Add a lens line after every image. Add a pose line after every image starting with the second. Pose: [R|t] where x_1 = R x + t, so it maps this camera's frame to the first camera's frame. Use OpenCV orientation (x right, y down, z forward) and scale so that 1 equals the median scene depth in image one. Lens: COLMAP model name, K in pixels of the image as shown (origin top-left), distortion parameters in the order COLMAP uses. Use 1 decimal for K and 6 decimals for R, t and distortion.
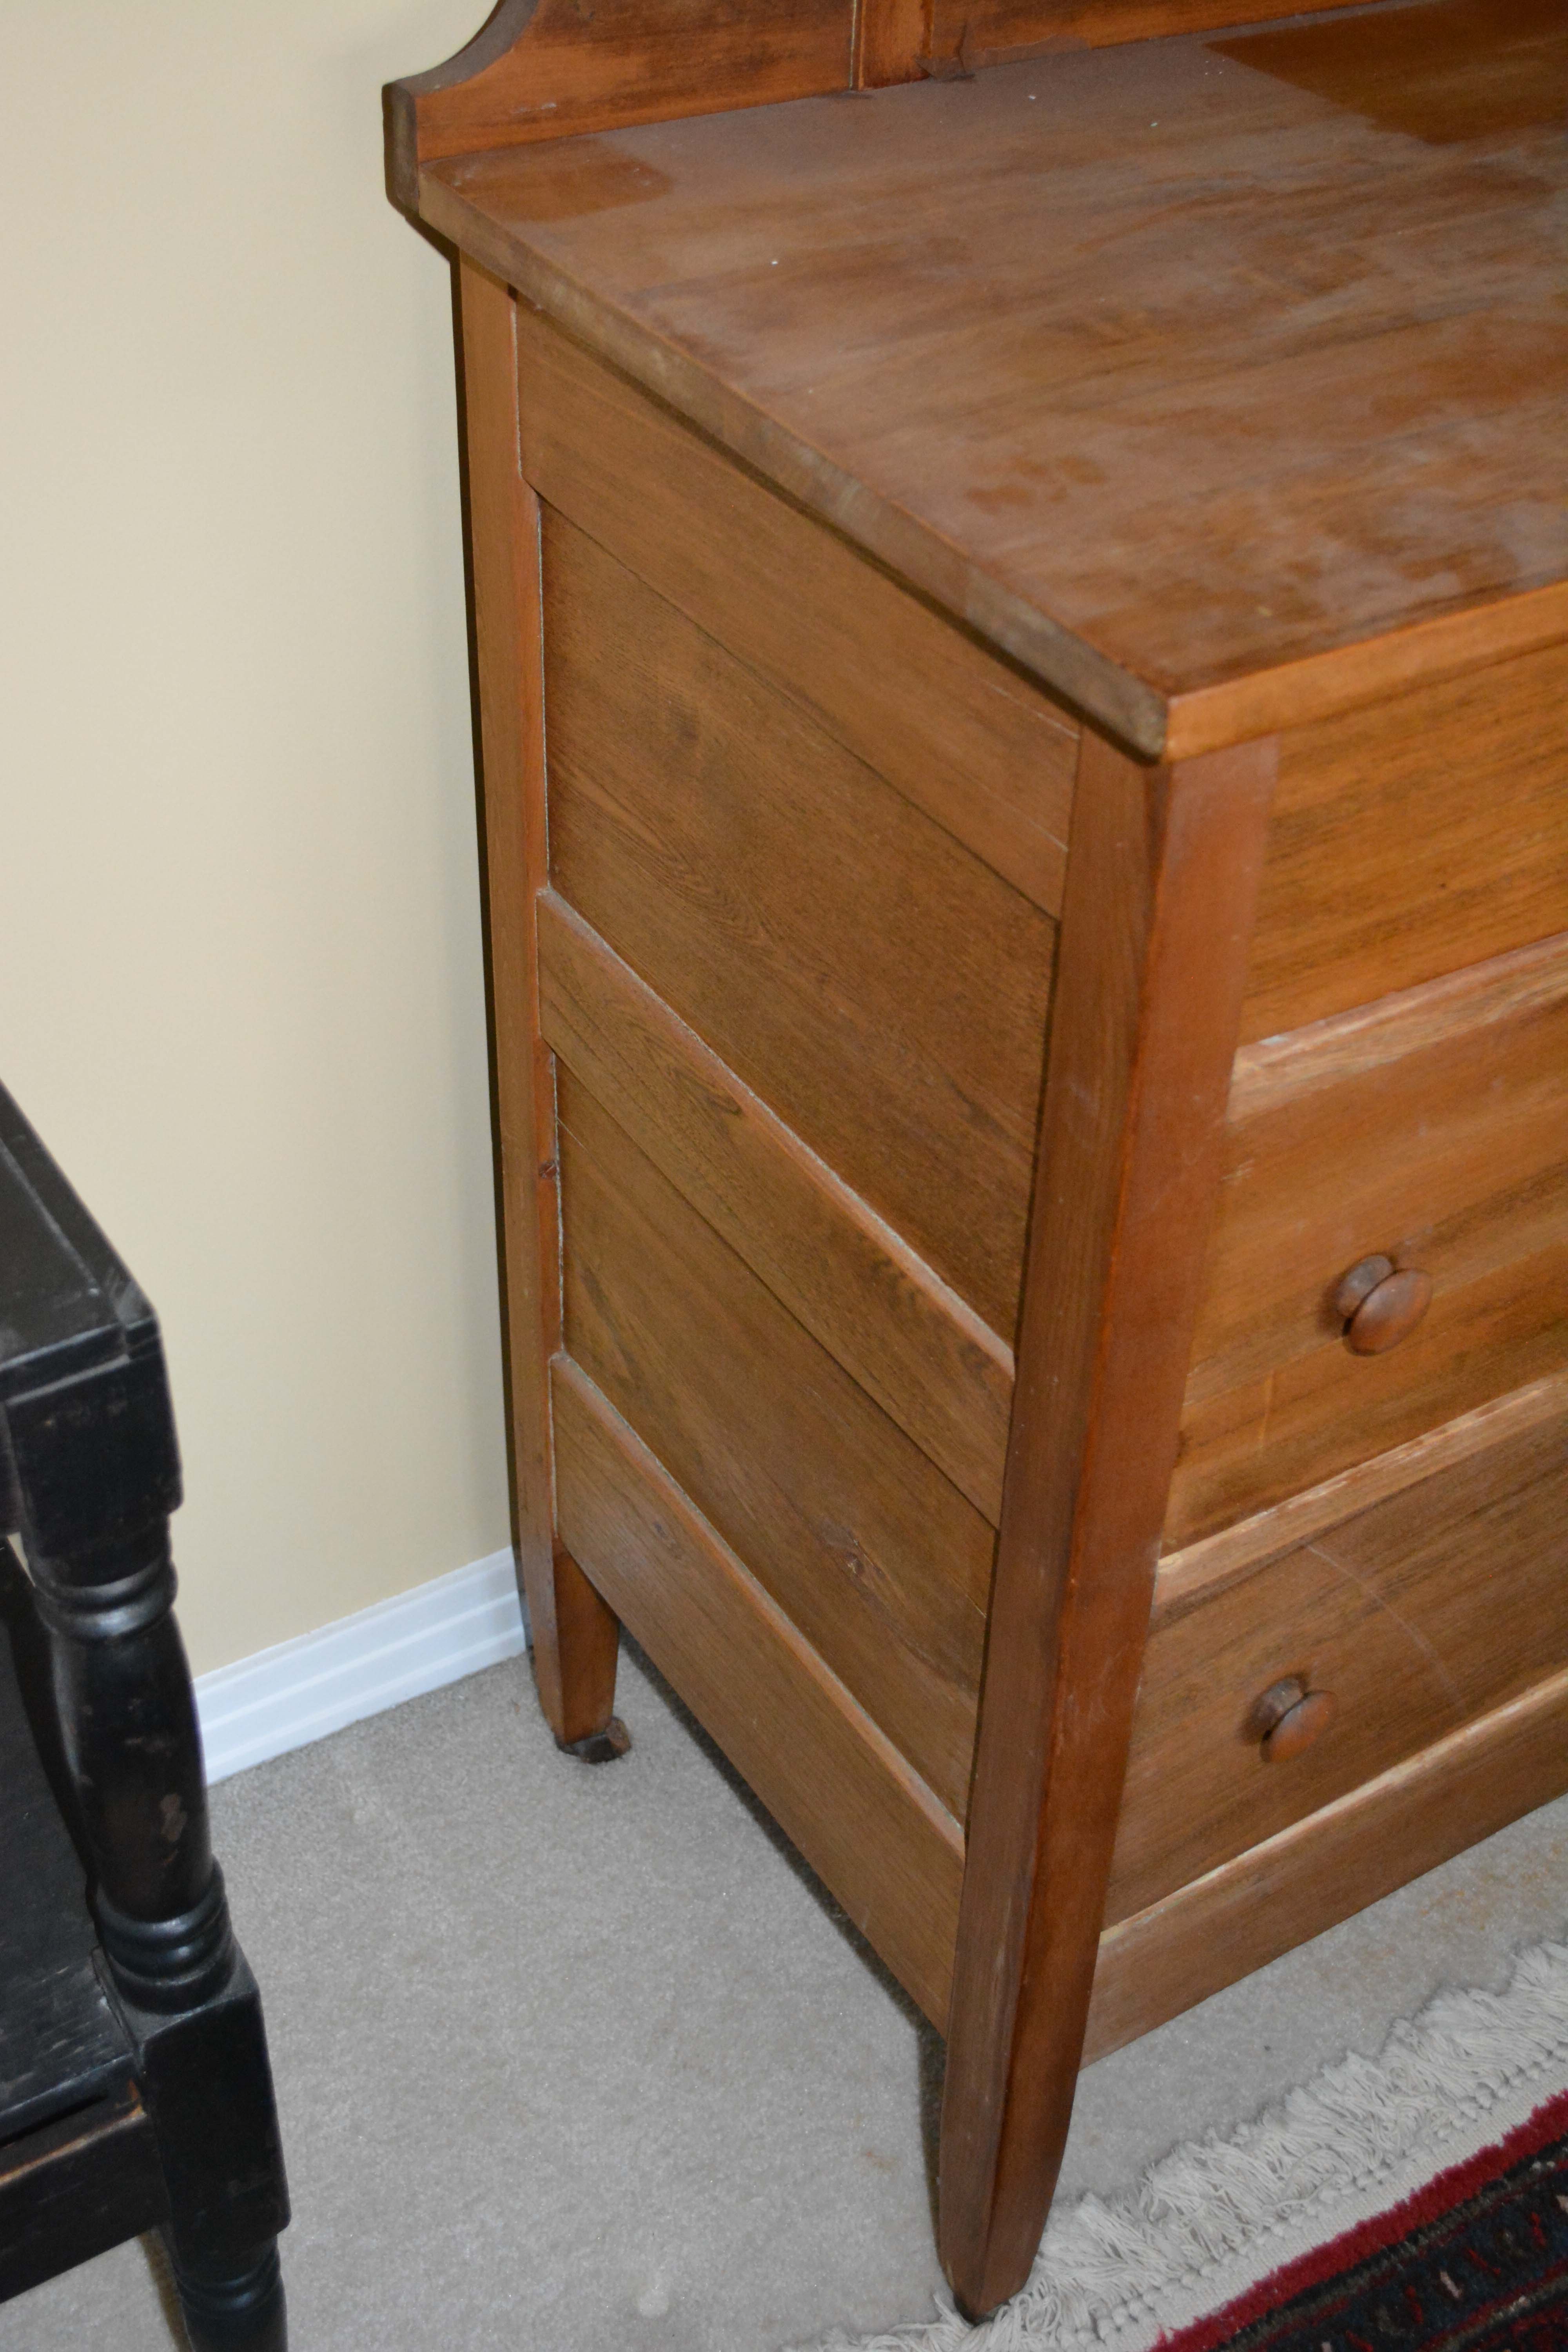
lens RADIAL K [[2927.4, 0, 786.2], [0, 2927.4, 1119.8], [0, 0, 1]] dist [-0.038959, 0.046145]
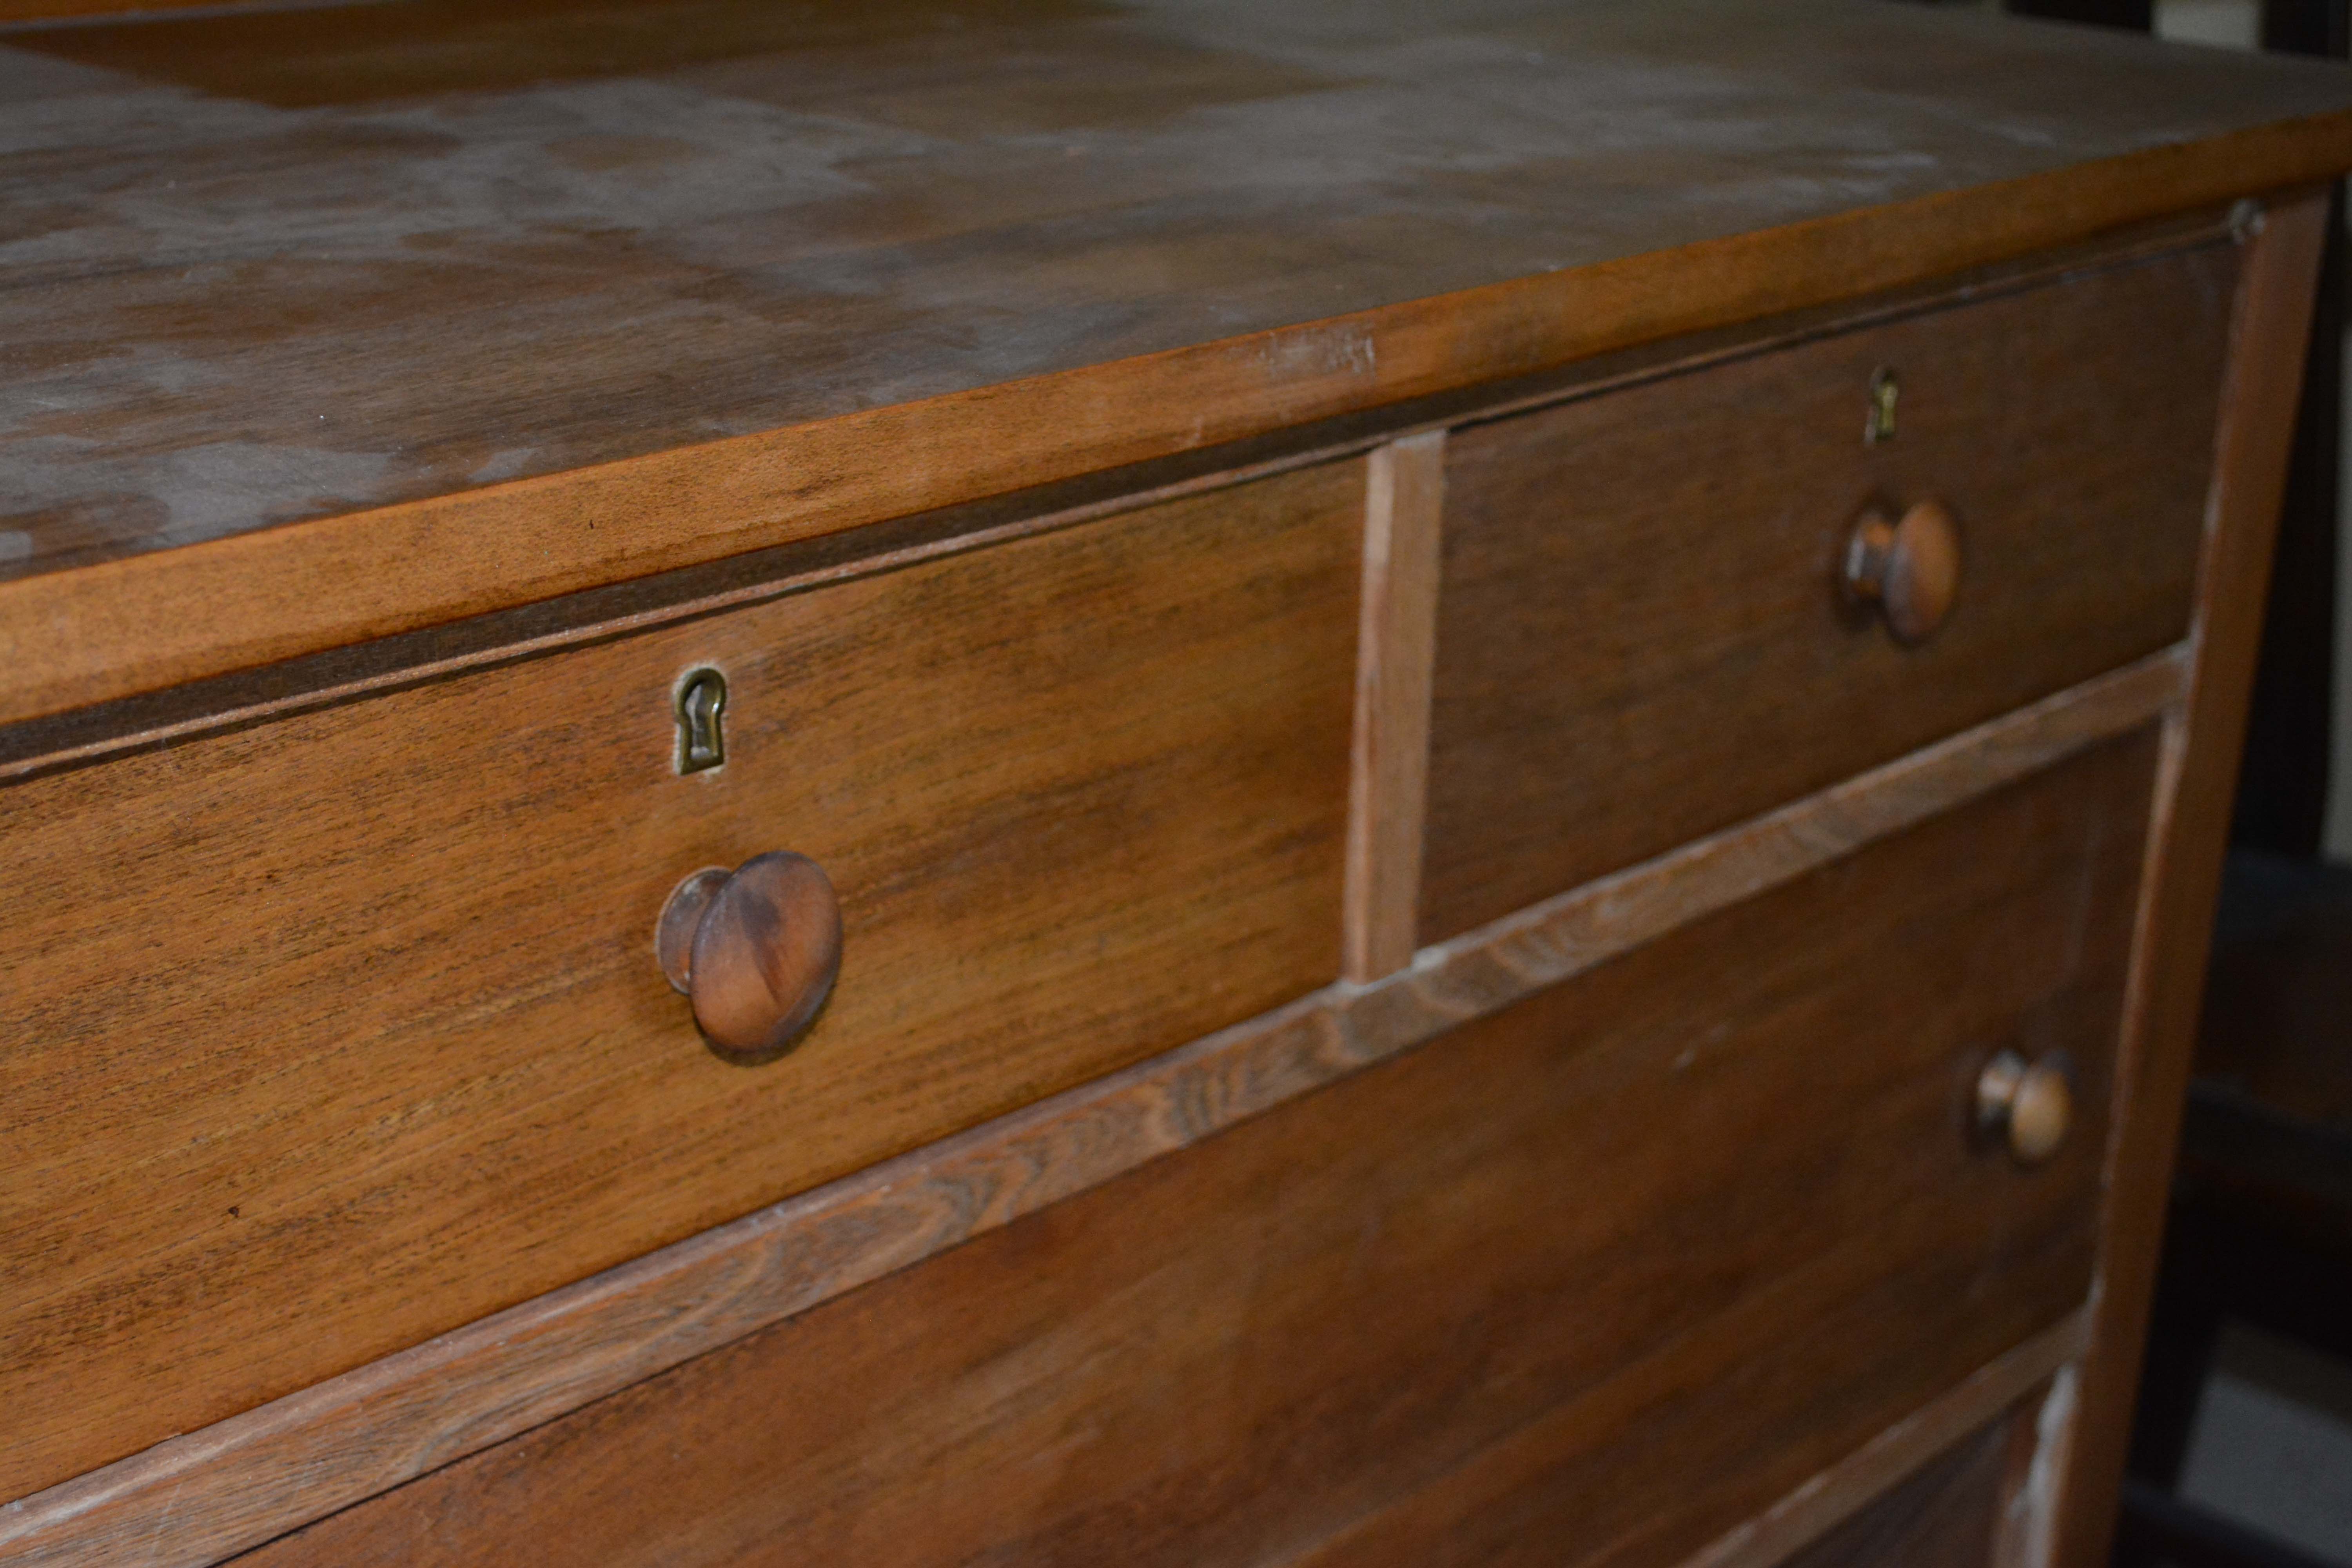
lens RADIAL K [[3713.0, 0, 1176.0], [0, 3713.0, 784.0], [0, 0, 1]] dist [-0.002416, 0.050060]
pose [[0.962896, -0.079600, 0.257865, 0.185280], [0.154407, 0.946159, -0.284503, 0.052633], [-0.221335, 0.313763, 0.923344, 0.269949]]
